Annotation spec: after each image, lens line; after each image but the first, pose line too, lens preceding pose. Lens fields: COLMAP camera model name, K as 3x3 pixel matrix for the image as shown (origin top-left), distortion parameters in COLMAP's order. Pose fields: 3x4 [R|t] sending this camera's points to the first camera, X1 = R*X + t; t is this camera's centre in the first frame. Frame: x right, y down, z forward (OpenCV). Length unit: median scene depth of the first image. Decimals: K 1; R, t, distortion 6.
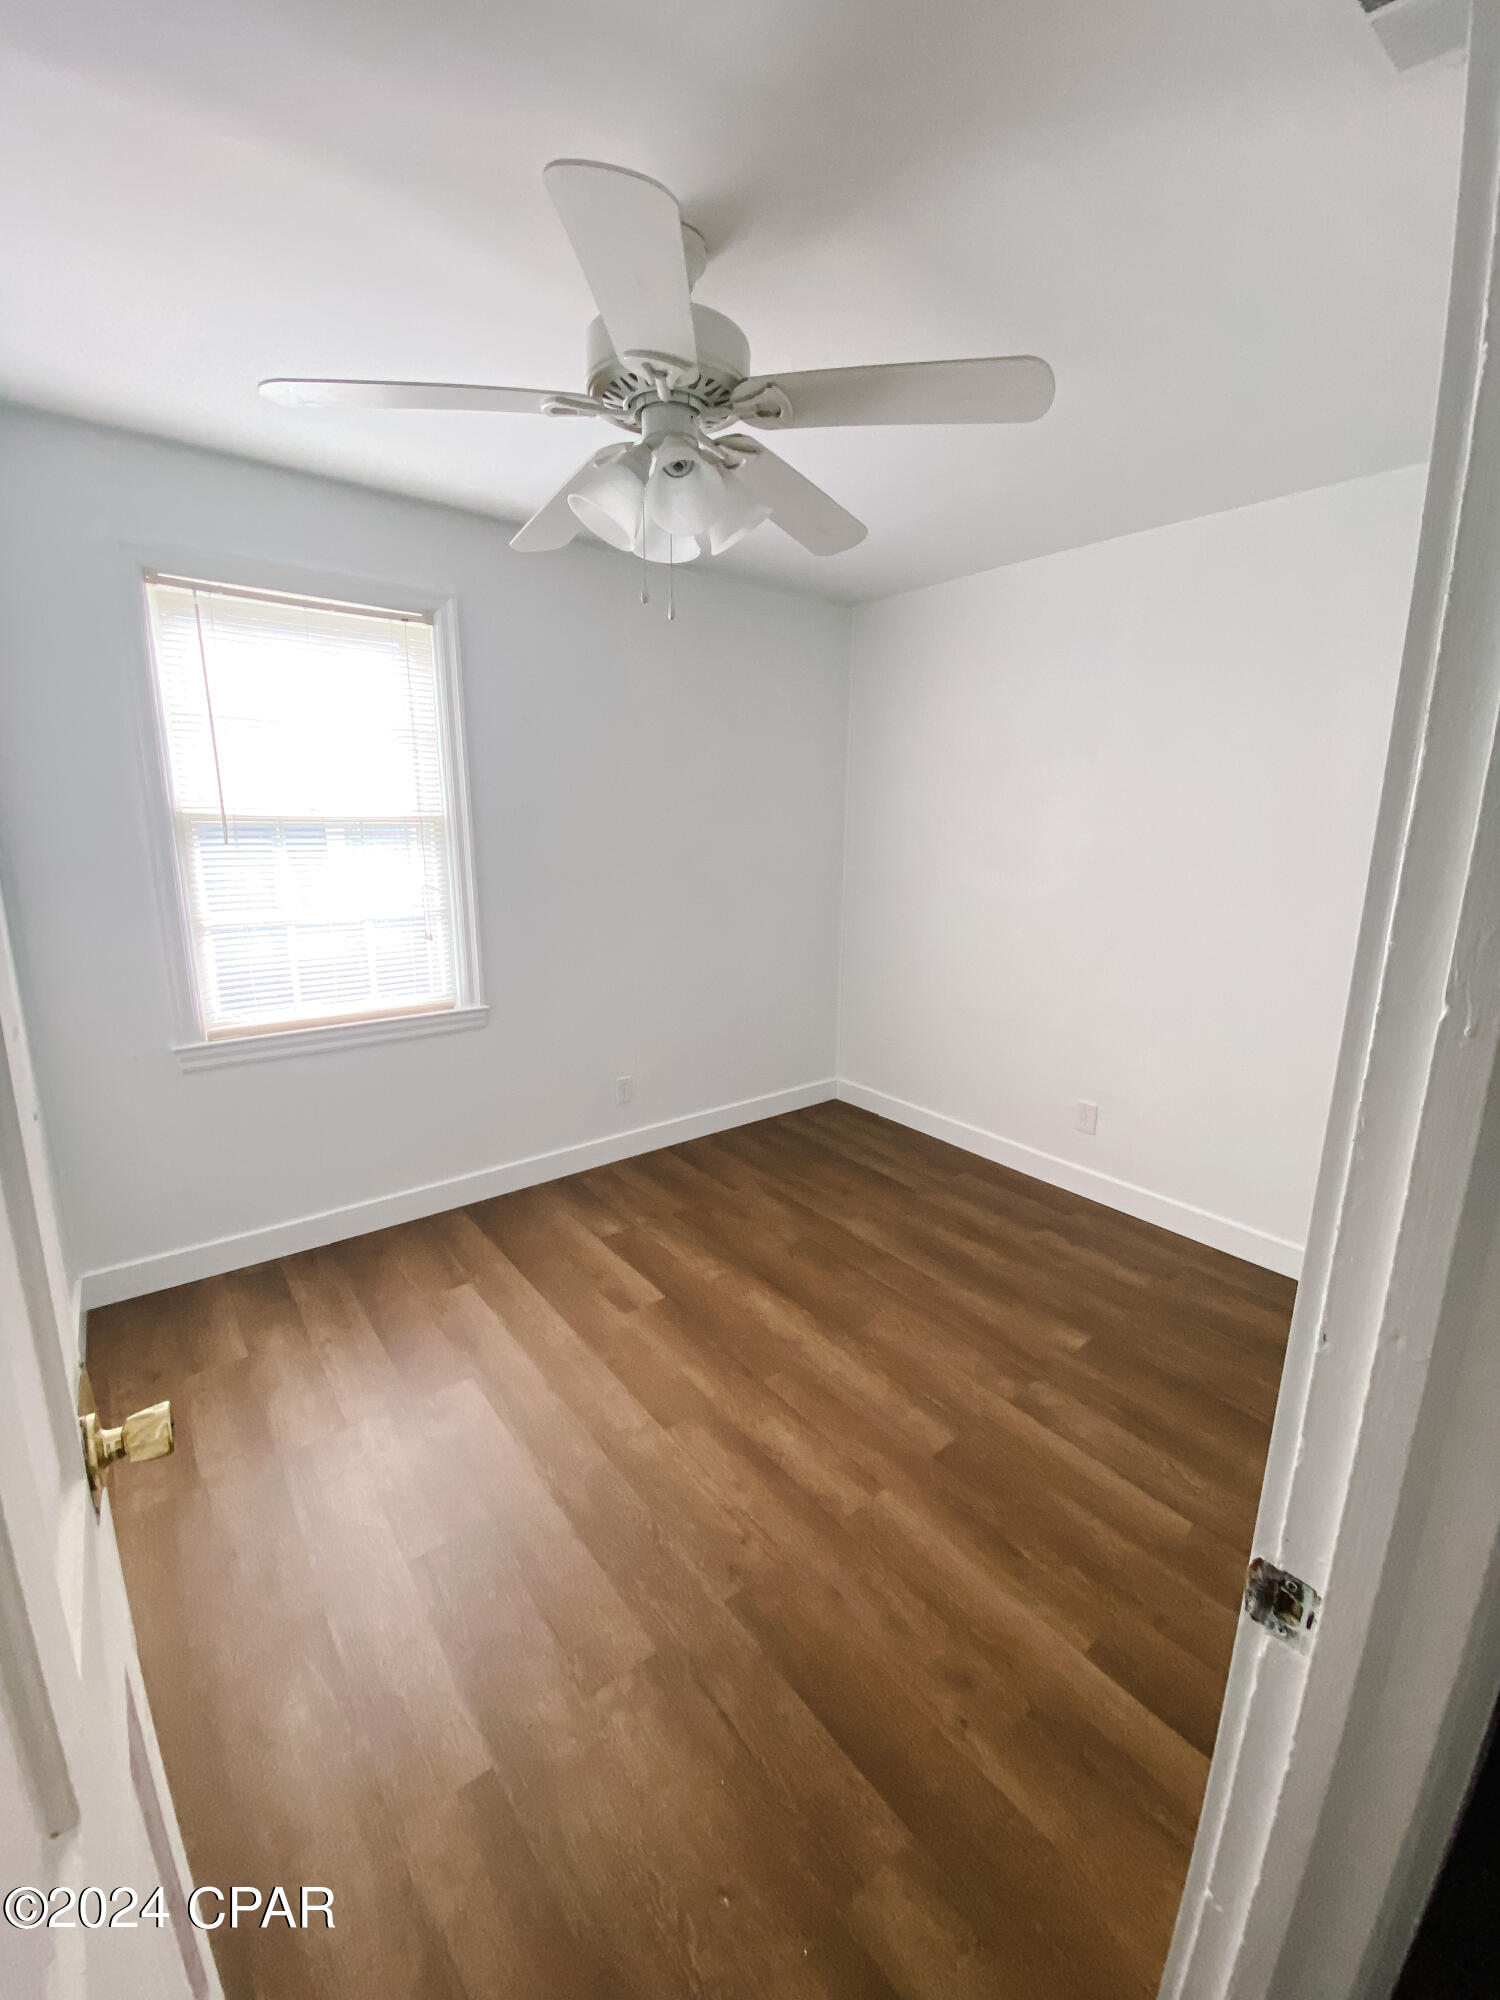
lens RADIAL K [[825.3, 0, 754.3], [0, 825.3, 999.1], [0, 0, 1]] dist [0.011981, -0.015799]
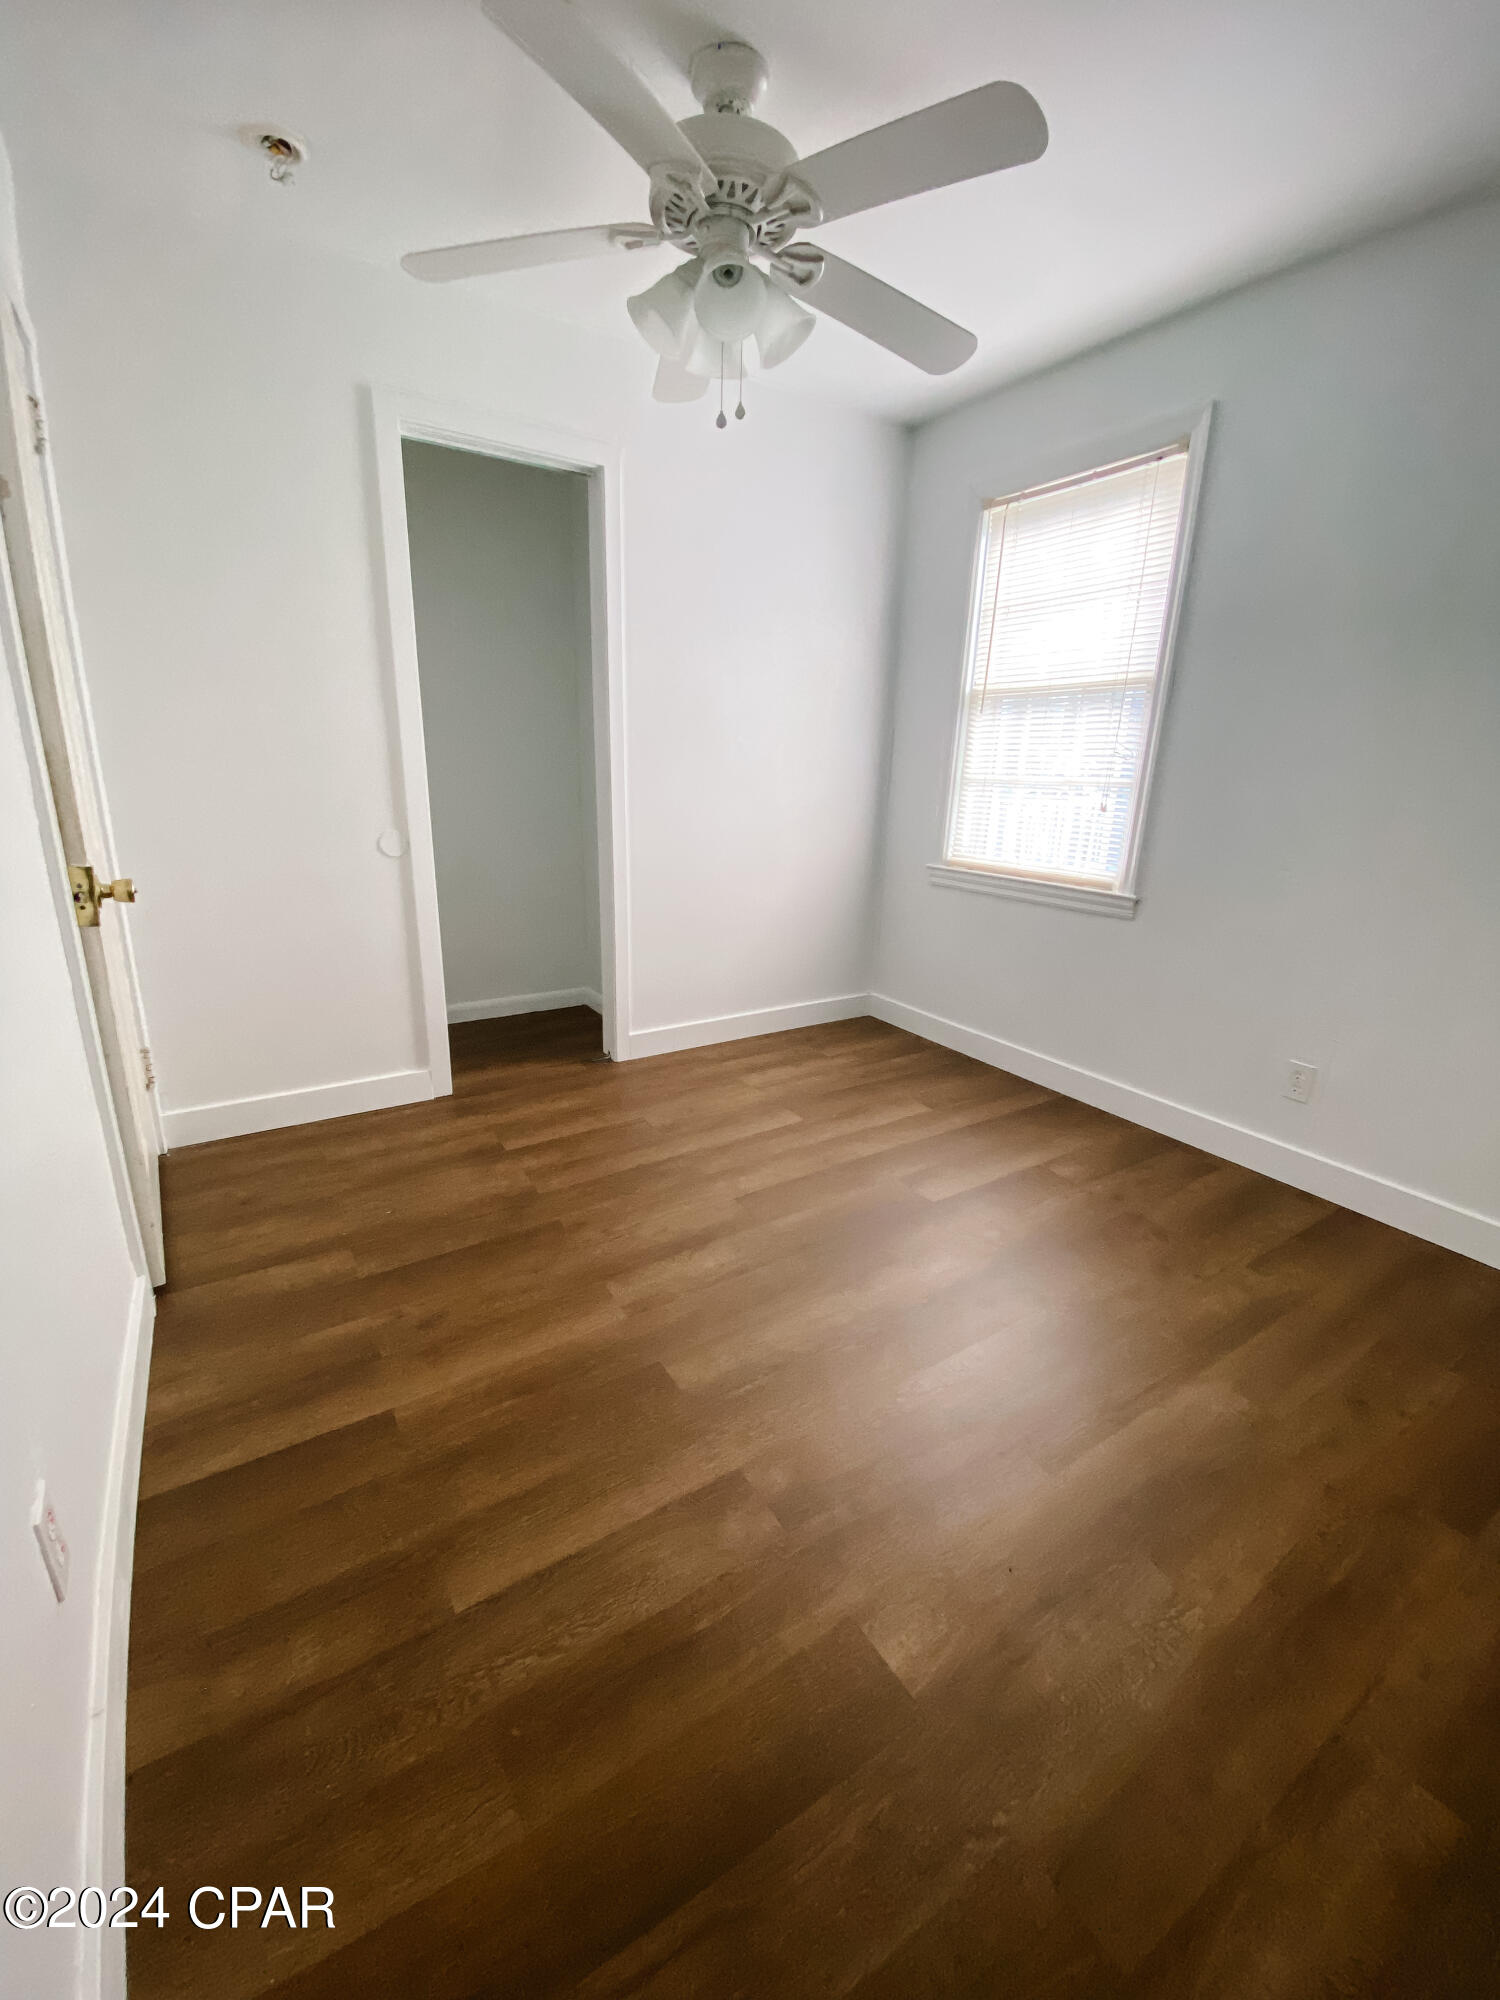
lens RADIAL K [[825.3, 0, 754.3], [0, 825.3, 999.1], [0, 0, 1]] dist [0.011981, -0.015799]
pose [[-0.112296, 0.262725, -0.958314, 0.725003], [-0.243736, 0.927668, 0.282885, -0.049098], [0.963318, 0.265343, -0.040137, 0.808373]]
